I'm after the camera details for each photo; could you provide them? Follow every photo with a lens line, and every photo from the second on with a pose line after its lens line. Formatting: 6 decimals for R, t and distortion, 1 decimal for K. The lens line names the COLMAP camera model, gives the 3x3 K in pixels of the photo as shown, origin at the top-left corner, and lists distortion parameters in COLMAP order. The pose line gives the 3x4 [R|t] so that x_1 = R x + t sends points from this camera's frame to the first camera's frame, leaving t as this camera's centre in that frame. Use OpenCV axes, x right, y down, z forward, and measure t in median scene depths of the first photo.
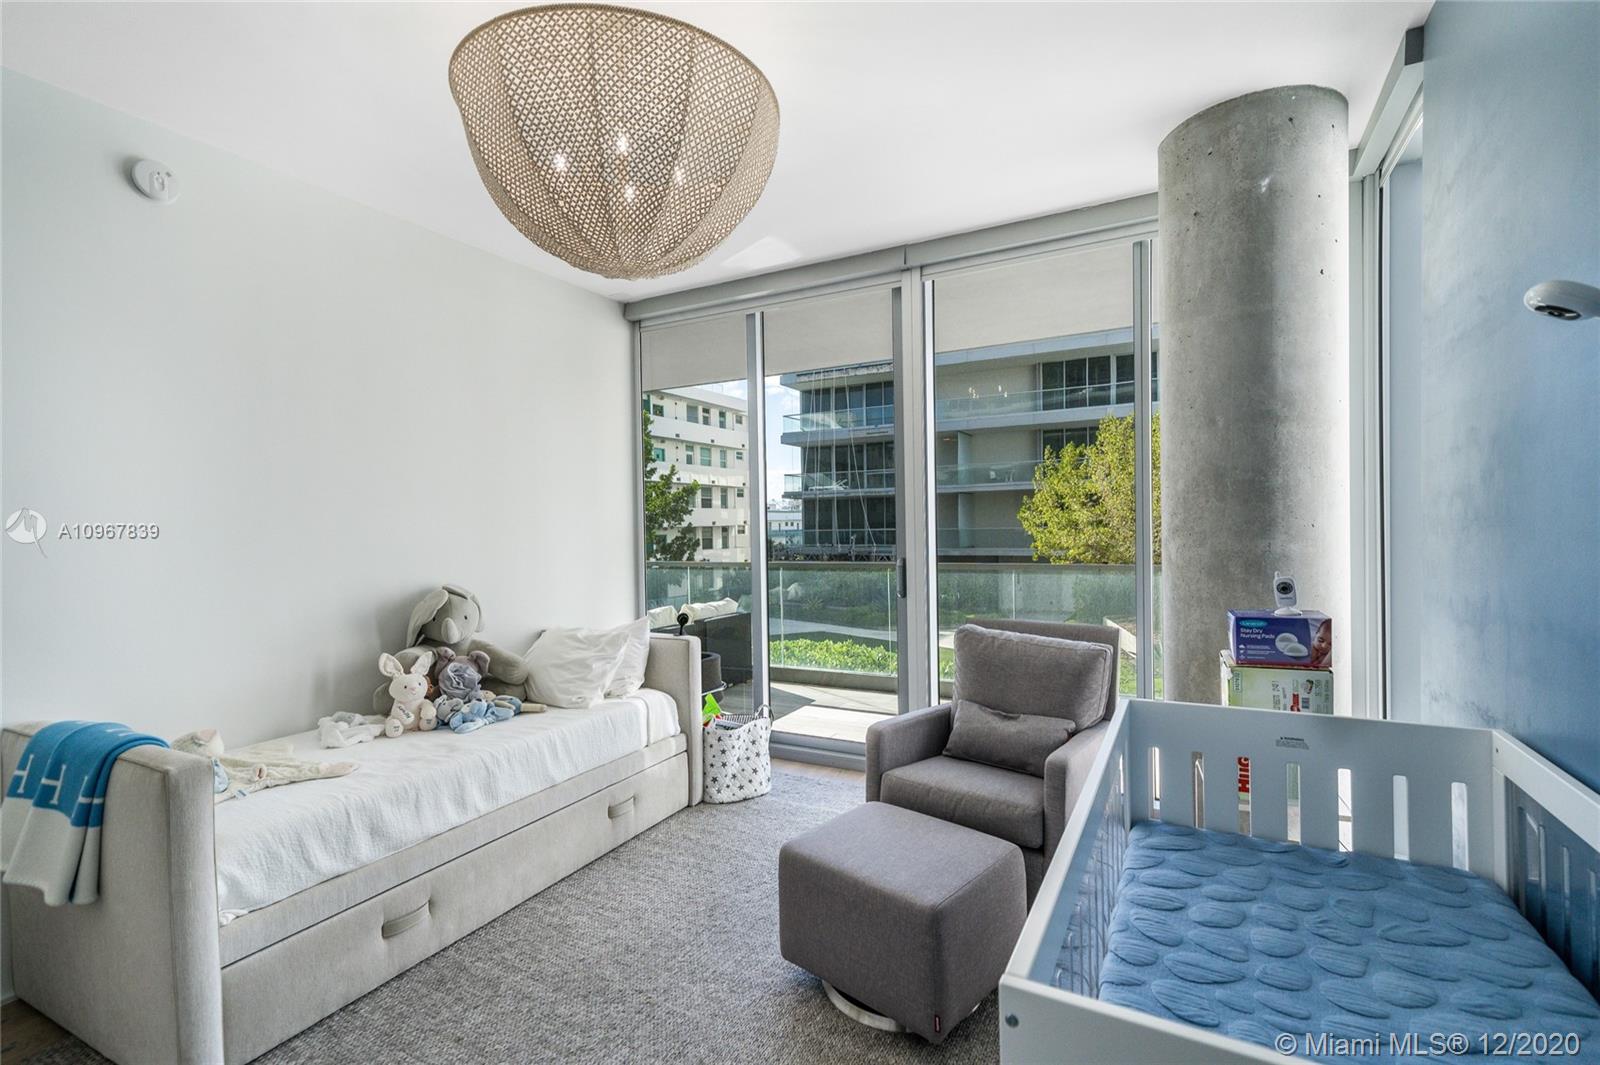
lens RADIAL K [[727.7, 0, 800.0], [0, 727.7, 532.5], [0, 0, 1]] dist [-0.000392, 0.000161]
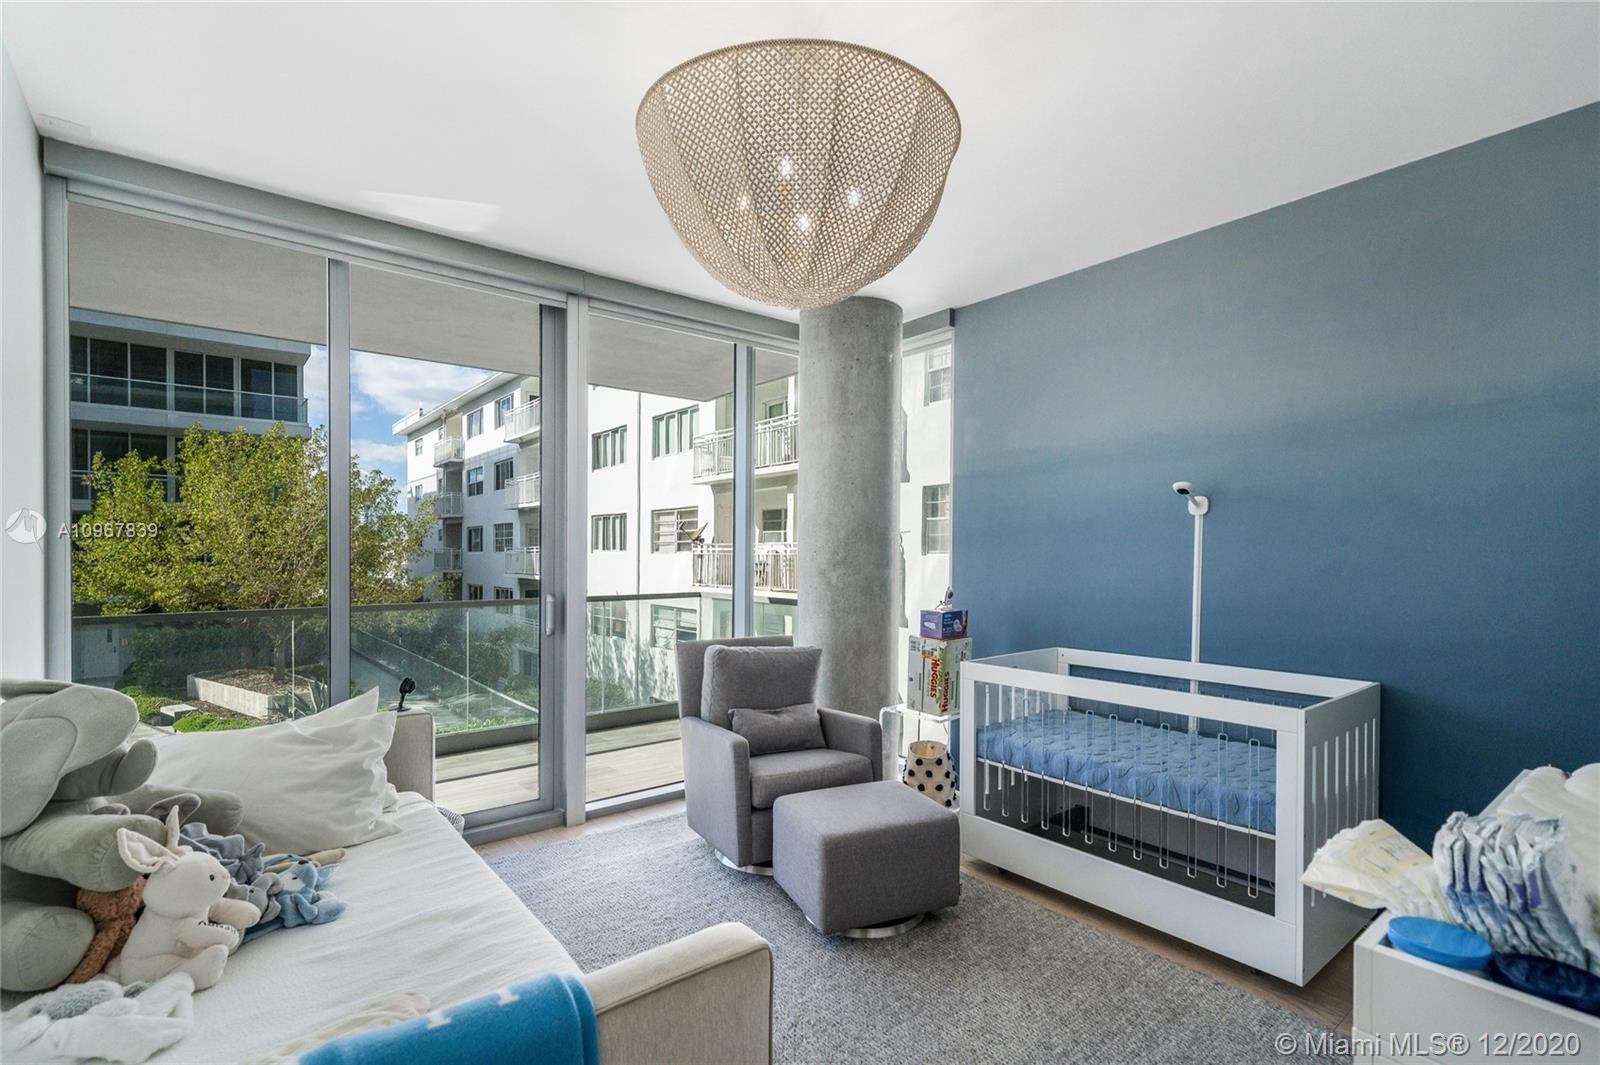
lens RADIAL K [[744.0, 0, 796.8], [0, 744.0, 563.5], [0, 0, 1]] dist [0.000719, -0.000065]
pose [[0.391641, 0.006813, 0.920093, -0.653695], [-0.001433, 0.999976, -0.006795, 0.004869], [-0.920117, 0.001343, 0.391642, 0.341123]]
